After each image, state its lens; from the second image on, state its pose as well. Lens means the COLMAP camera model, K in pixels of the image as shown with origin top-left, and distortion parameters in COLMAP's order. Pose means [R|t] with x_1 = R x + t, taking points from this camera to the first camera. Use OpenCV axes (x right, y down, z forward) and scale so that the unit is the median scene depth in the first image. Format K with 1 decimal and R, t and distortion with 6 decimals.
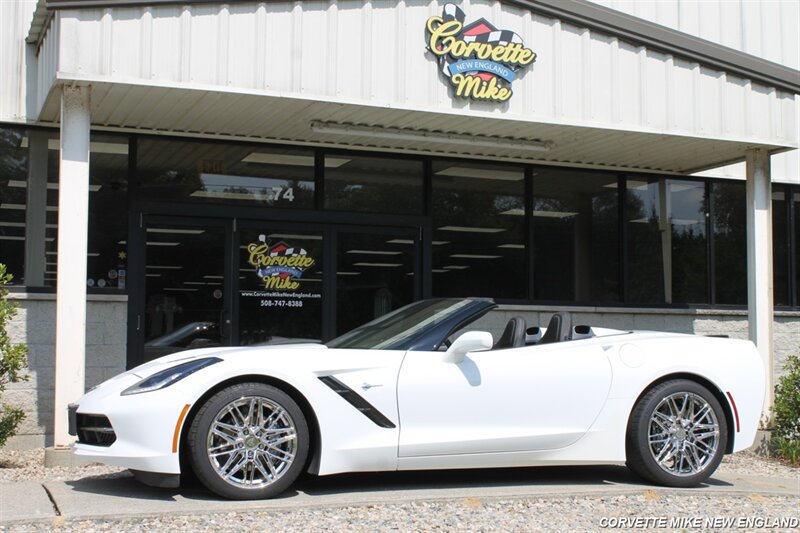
lens RADIAL K [[1123.5, 0, 400.0], [0, 1123.5, 266.5], [0, 0, 1]] dist [-0.050274, 0.051269]
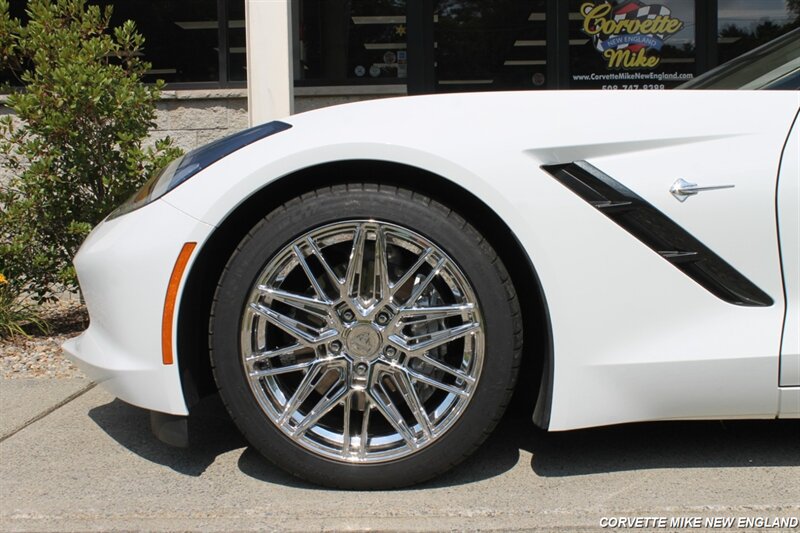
lens RADIAL K [[995.0, 0, 400.0], [0, 995.0, 266.5], [0, 0, 1]] dist [-0.090767, 0.054267]
pose [[0.915030, 0.009383, -0.403276, 0.008763], [0.052734, 0.988368, 0.142648, 0.052568], [0.399923, -0.151794, 0.903891, 0.437824]]
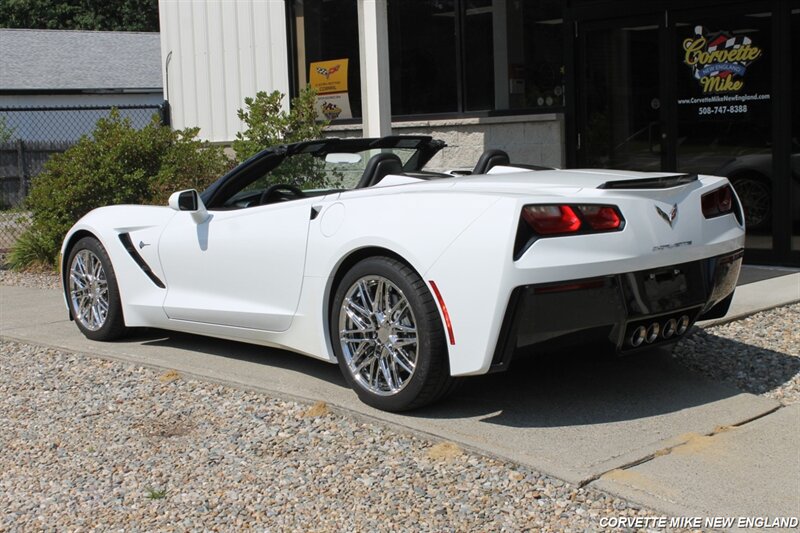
lens RADIAL K [[1161.7, 0, 400.0], [0, 1161.7, 266.5], [0, 0, 1]] dist [-0.057167, 0.176802]
pose [[0.383323, 0.080051, -0.920139, 0.650592], [0.110957, 0.985031, 0.131920, 0.009688], [0.916925, -0.152664, 0.368702, 0.532962]]
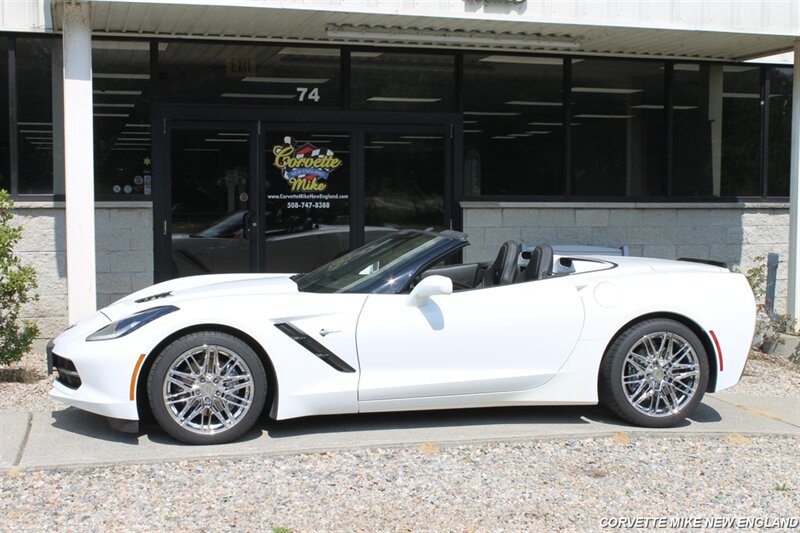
lens RADIAL K [[1123.5, 0, 400.0], [0, 1123.5, 266.5], [0, 0, 1]] dist [-0.050274, 0.051269]
pose [[0.994507, 0.003953, -0.104593, 0.091352], [0.010668, 0.990255, 0.138854, -0.058072], [0.104122, -0.139207, 0.984774, 0.018019]]
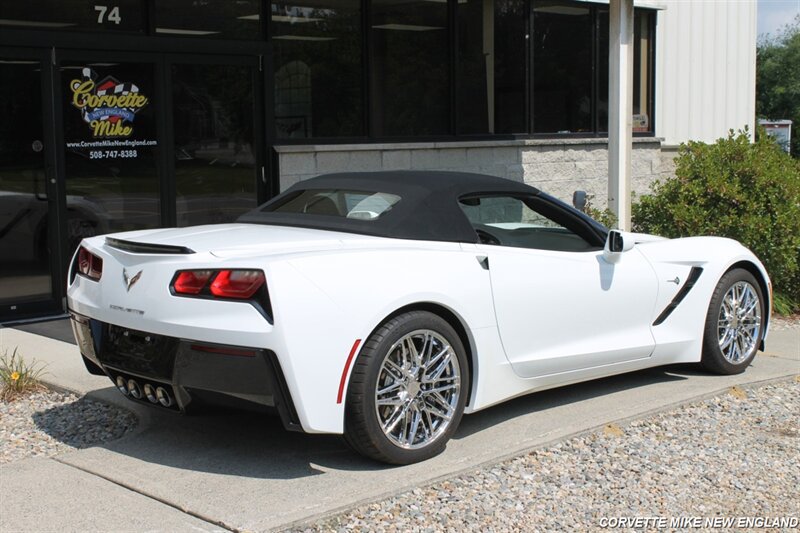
lens RADIAL K [[1196.8, 0, 400.0], [0, 1196.8, 266.5], [0, 0, 1]] dist [-0.034030, 0.098754]
pose [[0.922337, -0.062055, 0.381370, -0.280793], [-0.010931, 0.982433, 0.186293, -0.056470], [-0.386231, -0.175994, 0.905457, 0.151742]]
